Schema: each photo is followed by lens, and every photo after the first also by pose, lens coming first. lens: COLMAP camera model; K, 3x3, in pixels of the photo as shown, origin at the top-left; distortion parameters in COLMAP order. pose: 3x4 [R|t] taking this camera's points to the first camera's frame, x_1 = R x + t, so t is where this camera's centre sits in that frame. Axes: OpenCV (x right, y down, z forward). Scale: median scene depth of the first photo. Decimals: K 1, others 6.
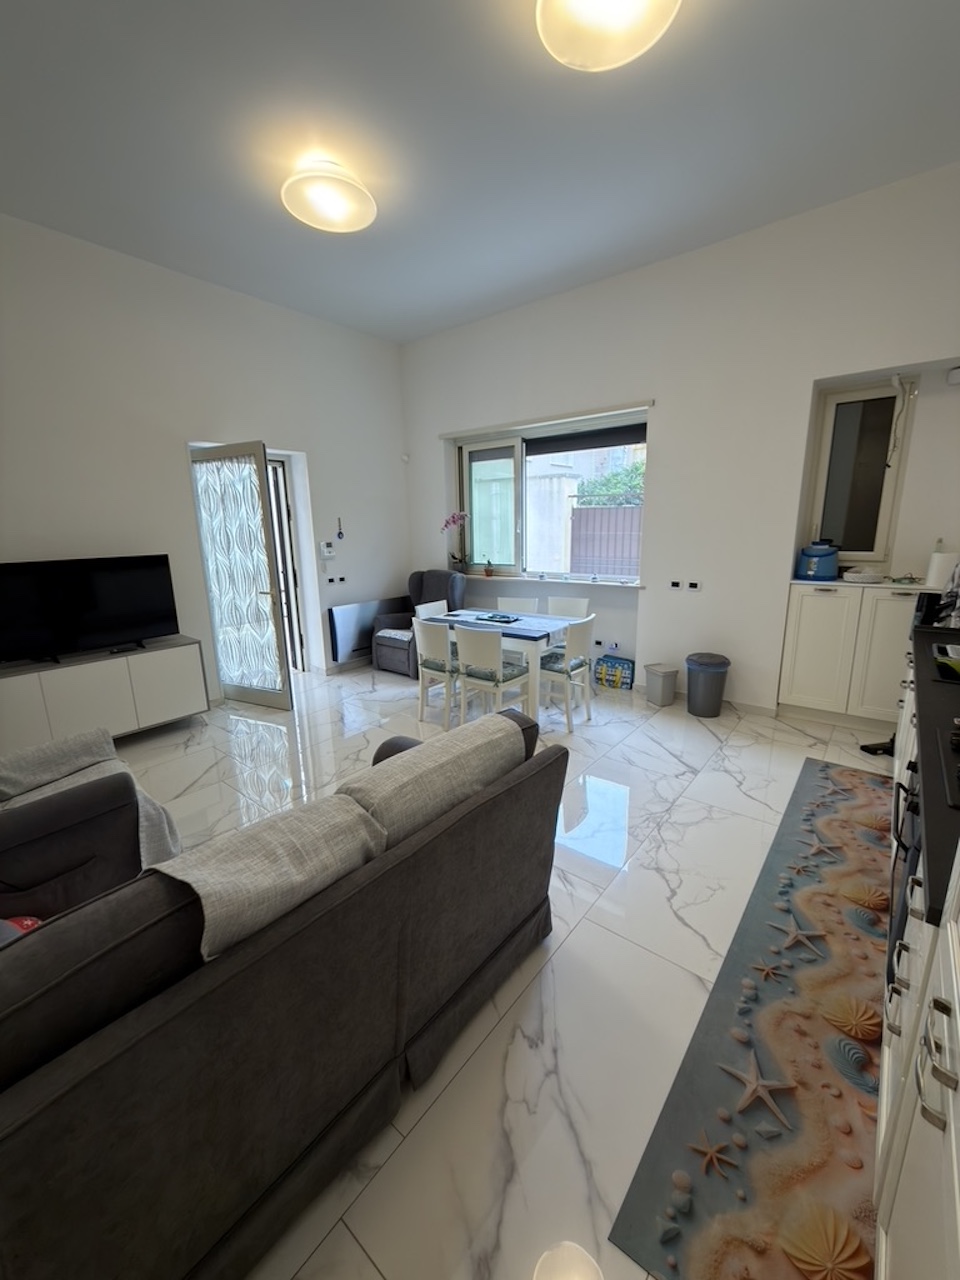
lens RADIAL K [[508.8, 0, 478.3], [0, 508.8, 638.8], [0, 0, 1]] dist [-0.001591, 0.000639]
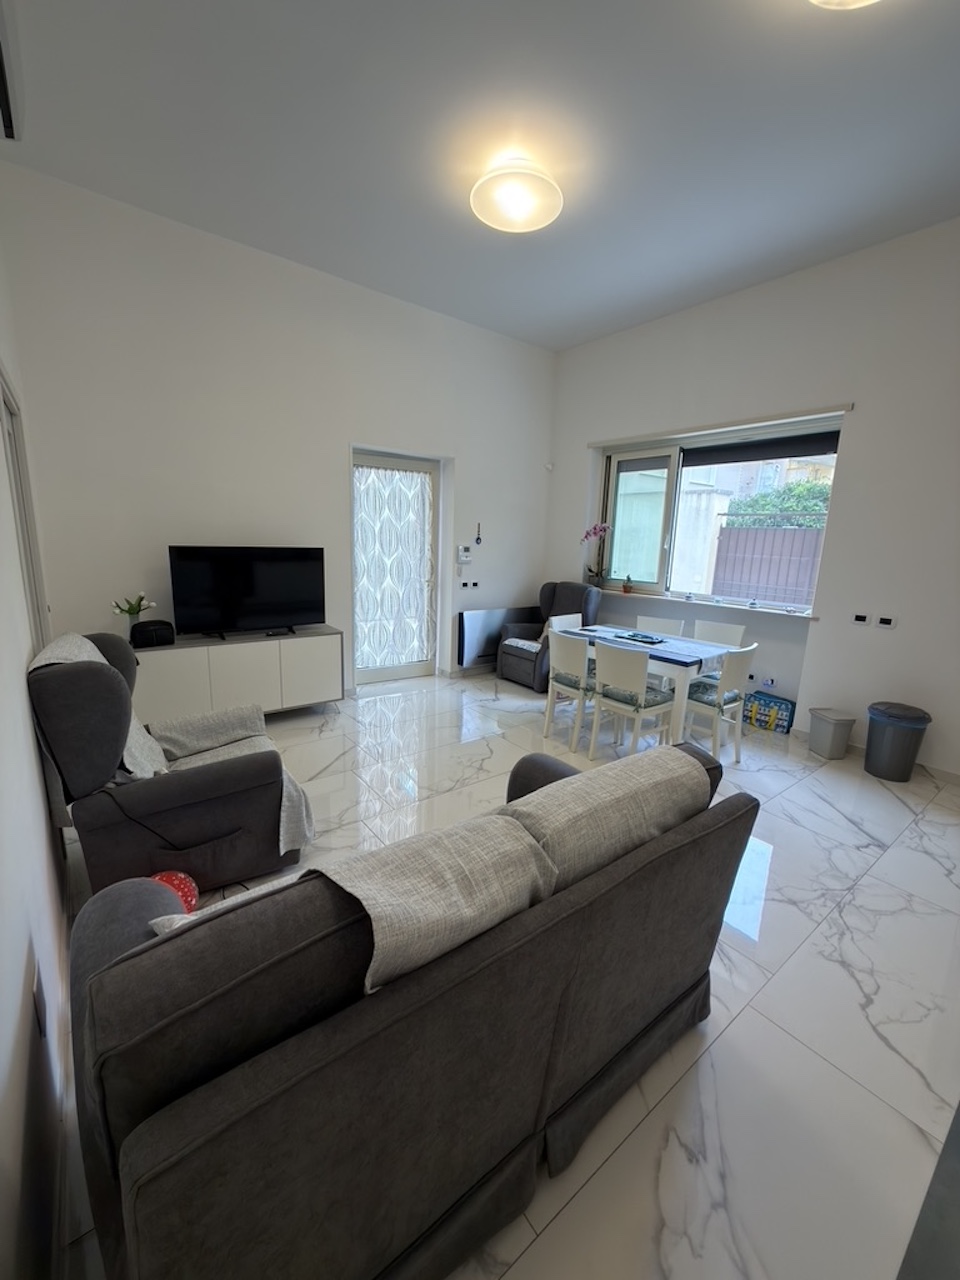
lens RADIAL K [[508.6, 0, 480.0], [0, 508.6, 640.0], [0, 0, 1]] dist [0.000313, 0.000308]
pose [[0.972690, 0.097137, -0.210803, -0.056972], [-0.102344, 0.994652, -0.013905, 0.006944], [0.208325, 0.035100, 0.977430, 0.043180]]
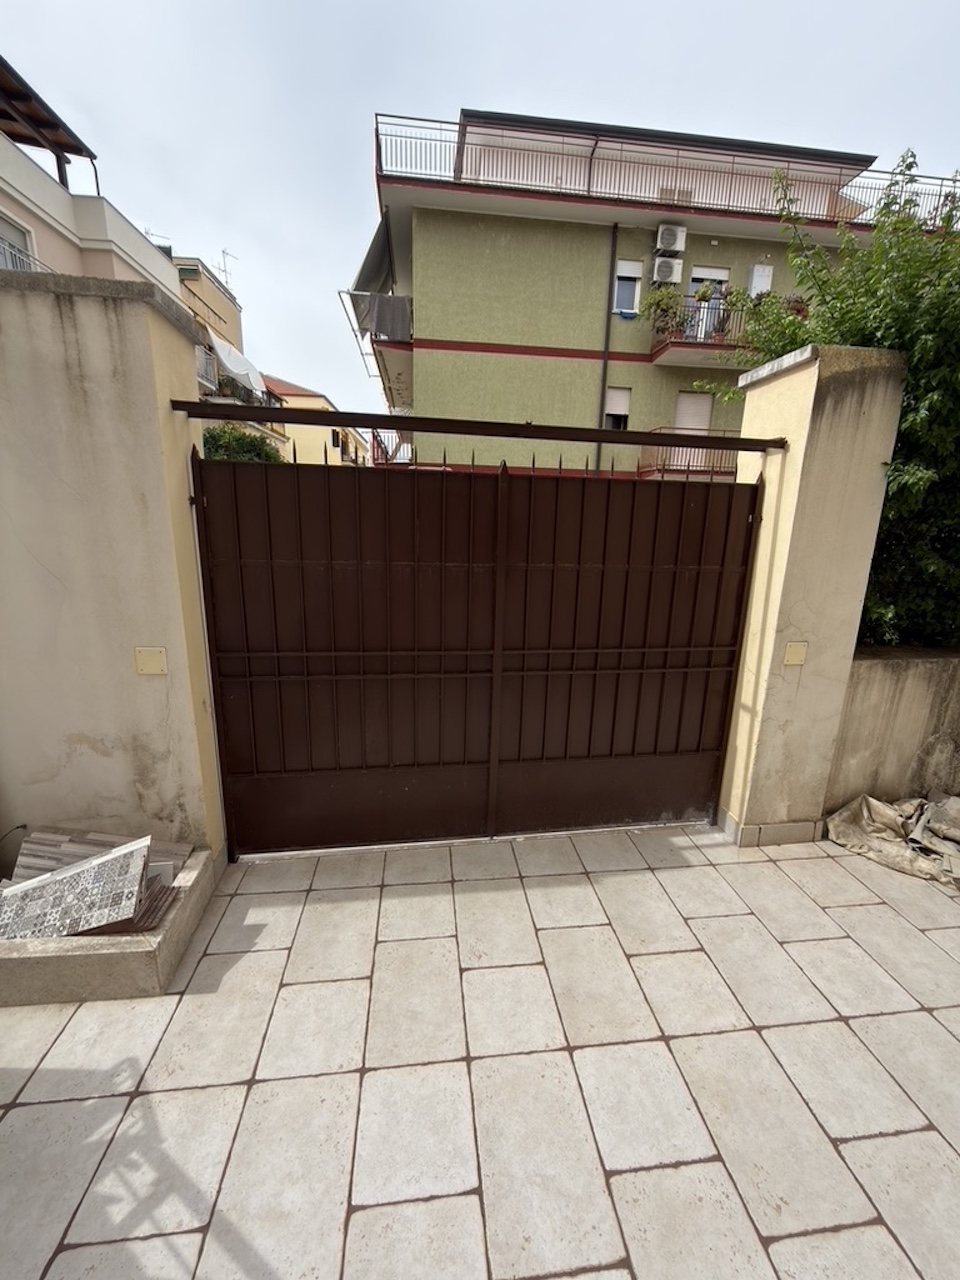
lens RADIAL K [[508.8, 0, 478.3], [0, 508.8, 638.8], [0, 0, 1]] dist [-0.001591, 0.000639]
pose [[0.693515, -0.129903, 0.708634, 0.216295], [0.122713, 0.990536, 0.061485, -0.387765], [-0.709914, 0.044317, 0.702892, 1.680078]]
